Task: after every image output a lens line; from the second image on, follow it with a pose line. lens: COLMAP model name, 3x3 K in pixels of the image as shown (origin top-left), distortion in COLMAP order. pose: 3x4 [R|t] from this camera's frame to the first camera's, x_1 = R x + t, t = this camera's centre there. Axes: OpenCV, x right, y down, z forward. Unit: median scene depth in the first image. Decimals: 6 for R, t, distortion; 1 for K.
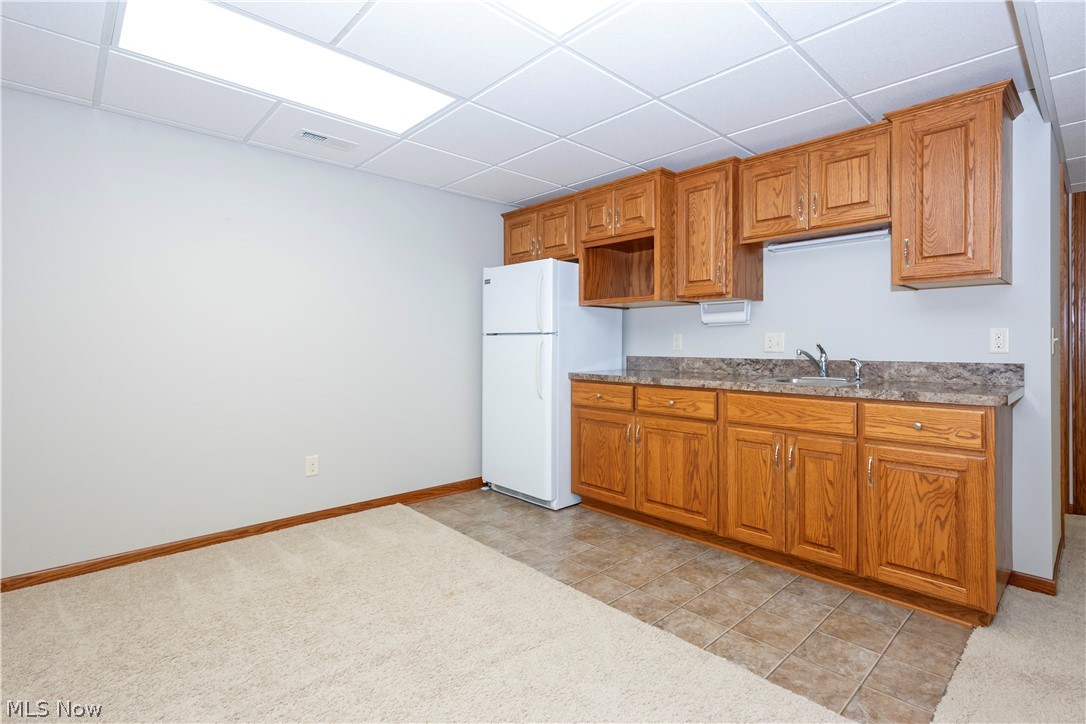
lens RADIAL K [[524.9, 0, 584.0], [0, 524.9, 347.5], [0, 0, 1]] dist [-0.018816, 0.000727]
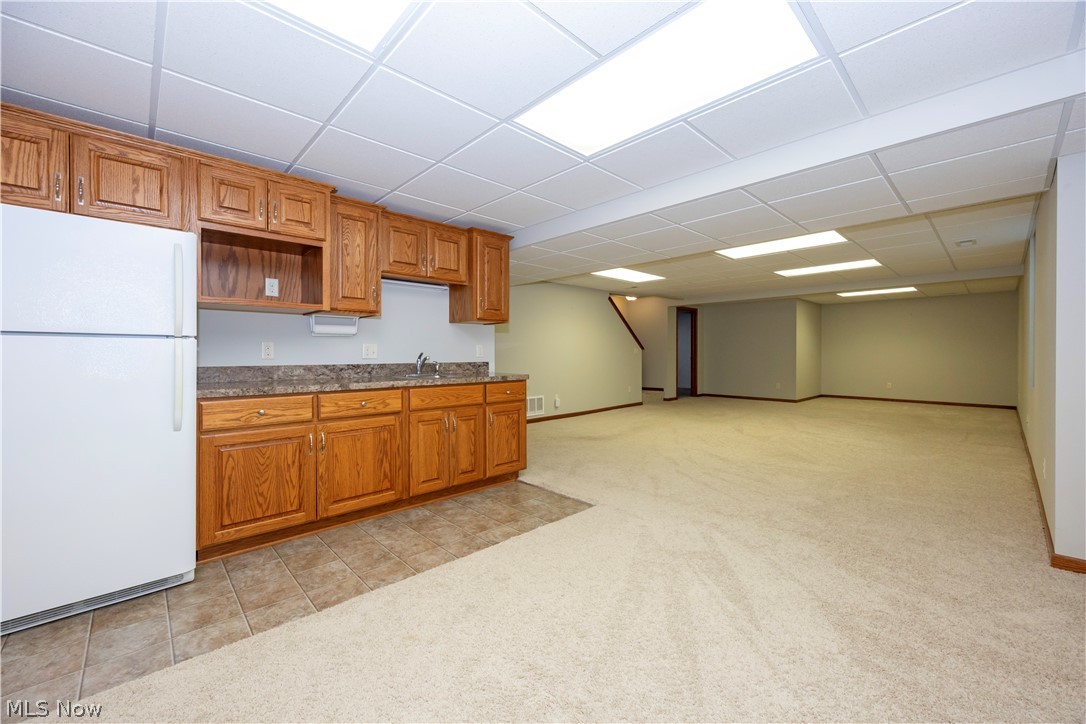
lens RADIAL K [[426.0, 0, 543.0], [0, 426.0, 355.1], [0, 0, 1]] dist [0.000563, -0.000323]
pose [[0.019294, -0.006327, 0.999794, -0.749871], [0.002086, 0.999978, 0.006288, -0.006168], [-0.999812, 0.001964, 0.019307, 0.592250]]
